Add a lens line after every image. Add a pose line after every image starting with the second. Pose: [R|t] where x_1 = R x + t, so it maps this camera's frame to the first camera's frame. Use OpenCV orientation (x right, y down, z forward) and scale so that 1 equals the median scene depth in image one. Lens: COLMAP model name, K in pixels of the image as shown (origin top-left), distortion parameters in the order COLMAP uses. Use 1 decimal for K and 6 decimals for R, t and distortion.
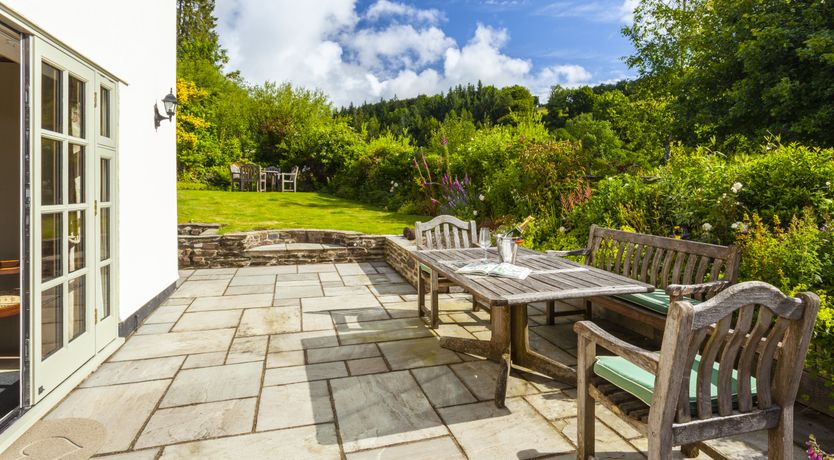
lens RADIAL K [[427.6, 0, 417.9], [0, 427.6, 201.7], [0, 0, 1]] dist [0.000858, 0.000105]
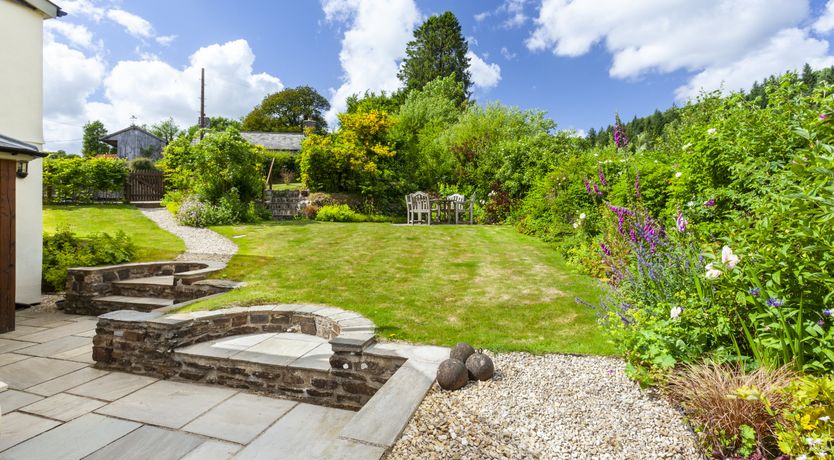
lens RADIAL K [[391.5, 0, 417.0], [0, 391.5, 230.0], [0, 0, 1]] dist [0.022233, -0.000183]
pose [[0.811929, 0.014876, -0.583567, 0.074718], [-0.001910, 0.999738, 0.022827, -0.026330], [0.583754, -0.017419, 0.811744, 0.315804]]
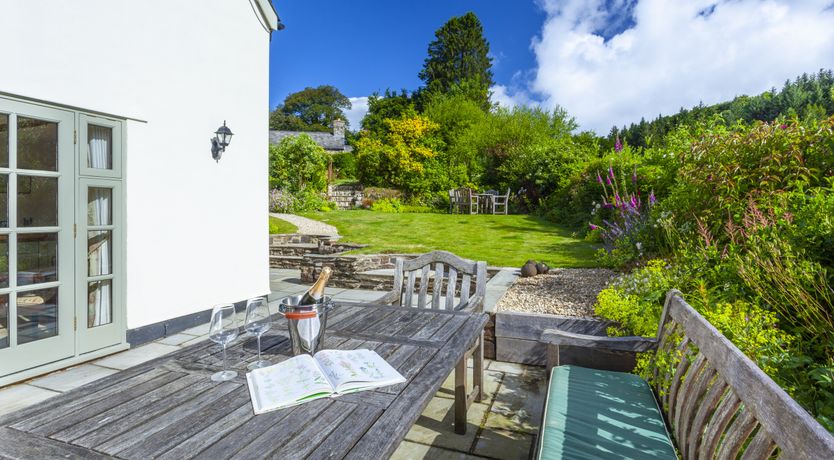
lens RADIAL K [[409.1, 0, 417.0], [0, 409.1, 230.0], [0, 0, 1]] dist [-0.005604, -0.000457]
pose [[0.793936, 0.023640, -0.607542, 0.125745], [-0.013632, 0.999685, 0.021084, -0.004234], [0.607849, -0.008457, 0.794008, 0.131197]]
